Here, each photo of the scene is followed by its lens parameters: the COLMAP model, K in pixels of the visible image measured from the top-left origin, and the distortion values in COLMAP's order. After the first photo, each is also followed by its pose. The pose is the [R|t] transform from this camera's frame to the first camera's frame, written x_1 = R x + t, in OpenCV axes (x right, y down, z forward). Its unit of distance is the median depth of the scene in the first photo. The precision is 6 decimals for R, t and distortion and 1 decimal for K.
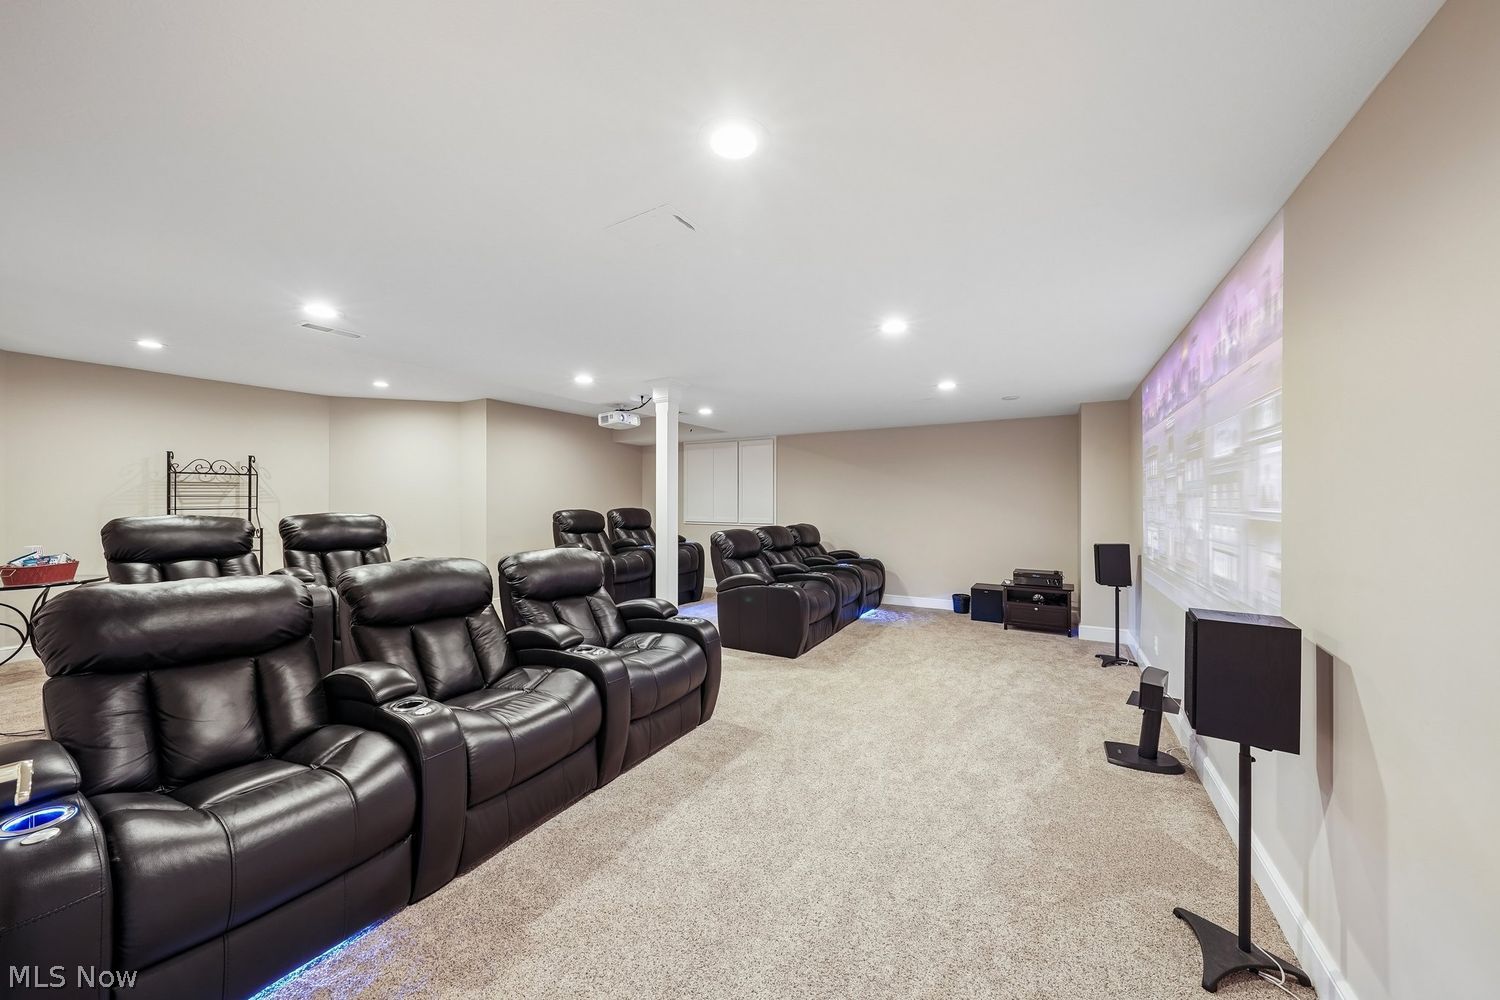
lens RADIAL K [[523.0, 0, 761.8], [0, 523.0, 496.4], [0, 0, 1]] dist [-0.001240, -0.000078]
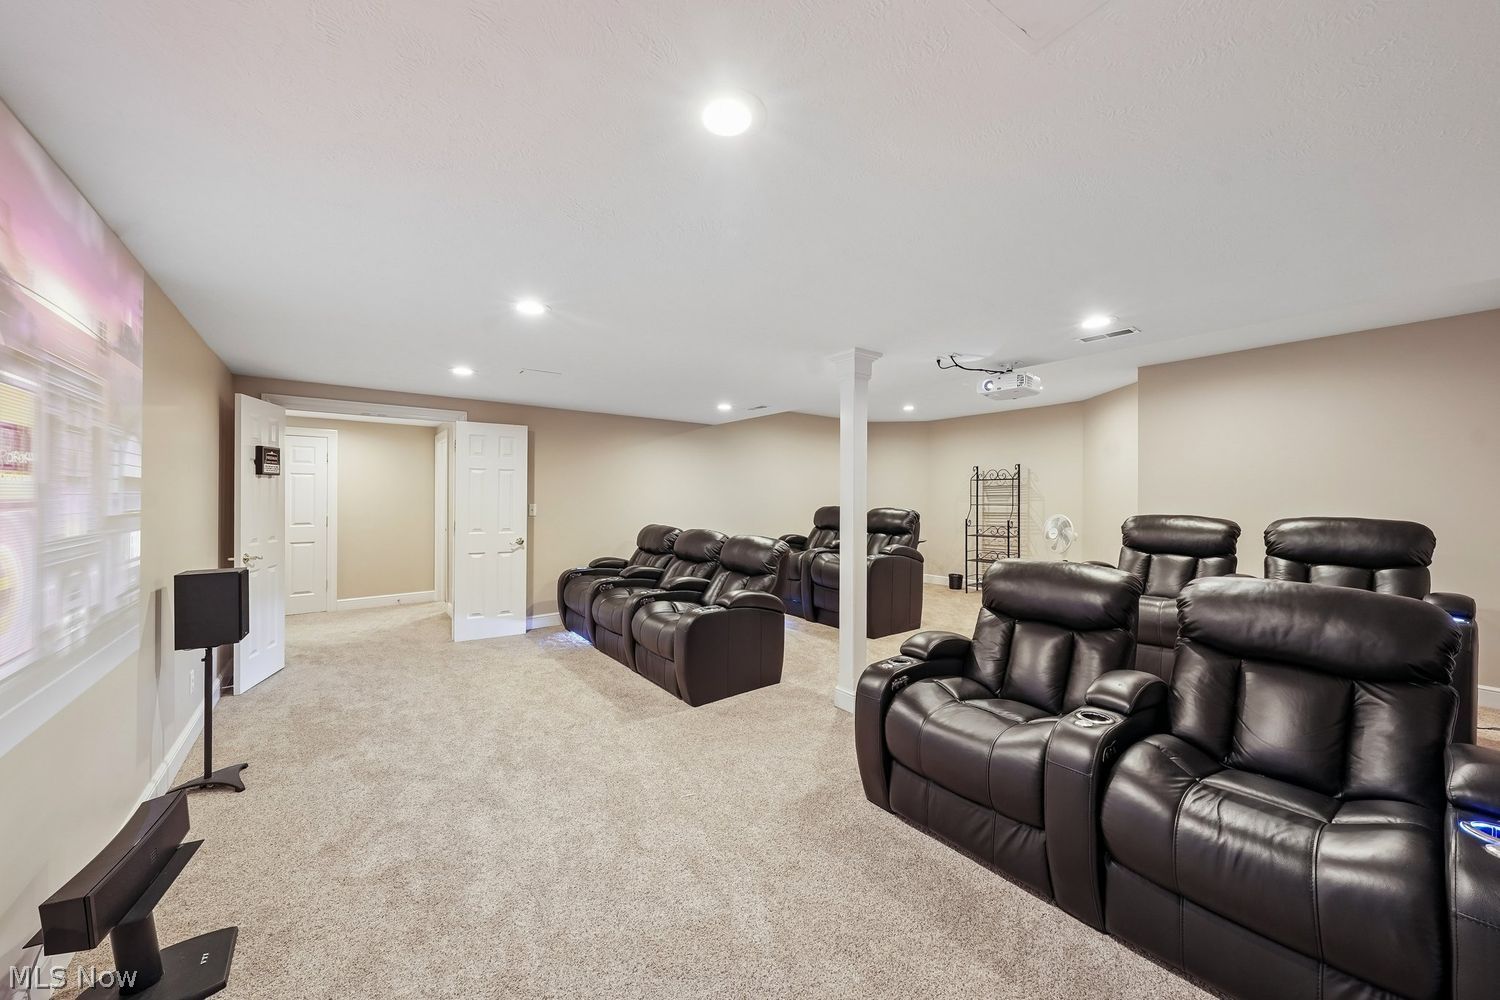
lens RADIAL K [[523.0, 0, 761.8], [0, 523.0, 496.4], [0, 0, 1]] dist [-0.001240, -0.000078]
pose [[-0.339266, -0.008254, -0.940654, 0.358414], [-0.003587, 0.999966, -0.007481, 0.006237], [0.940684, 0.000836, -0.339284, 0.622040]]
